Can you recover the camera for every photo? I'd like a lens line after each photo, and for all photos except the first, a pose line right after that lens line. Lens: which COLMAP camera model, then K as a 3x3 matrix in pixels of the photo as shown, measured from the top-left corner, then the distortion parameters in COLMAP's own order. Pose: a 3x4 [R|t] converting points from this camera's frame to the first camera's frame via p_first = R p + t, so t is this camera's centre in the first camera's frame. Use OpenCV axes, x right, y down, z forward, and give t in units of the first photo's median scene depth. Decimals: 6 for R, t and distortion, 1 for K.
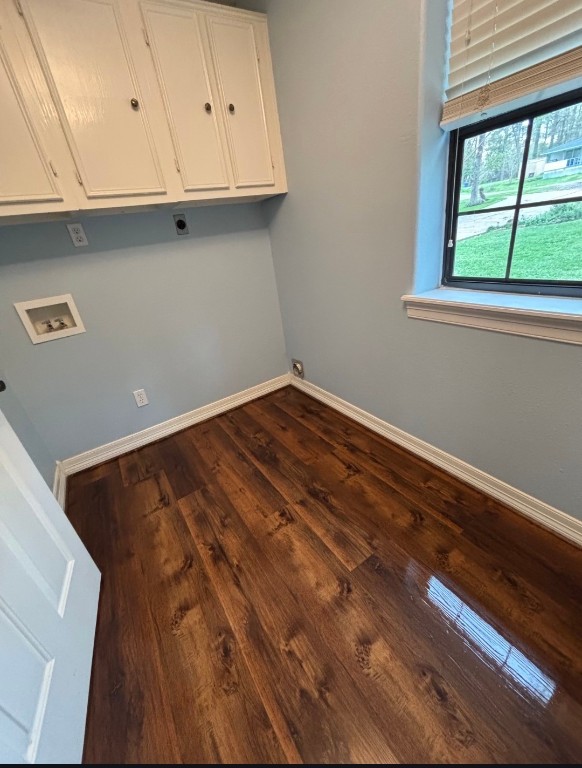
lens RADIAL K [[311.4, 0, 291.0], [0, 311.4, 384.0], [0, 0, 1]] dist [-0.000488, 0.000089]
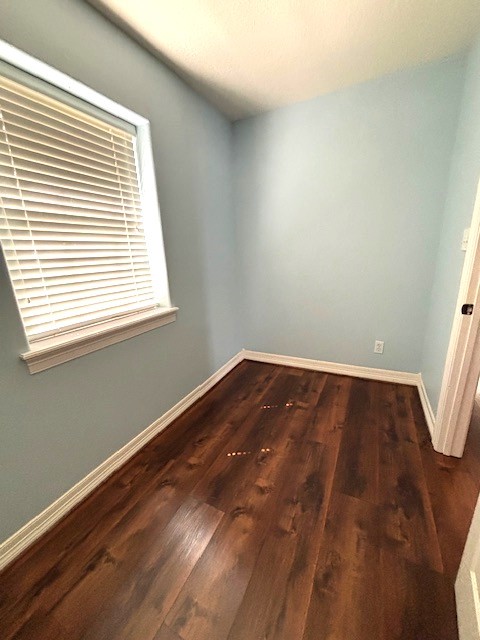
lens RADIAL K [[257.0, 0, 240.0], [0, 257.0, 320.0], [0, 0, 1]] dist [-0.000003, -0.000373]
pose [[-0.484576, -0.084264, 0.870681, -0.661410], [0.471918, 0.812894, 0.341316, -0.366846], [-0.736532, 0.576284, -0.354143, 0.806971]]
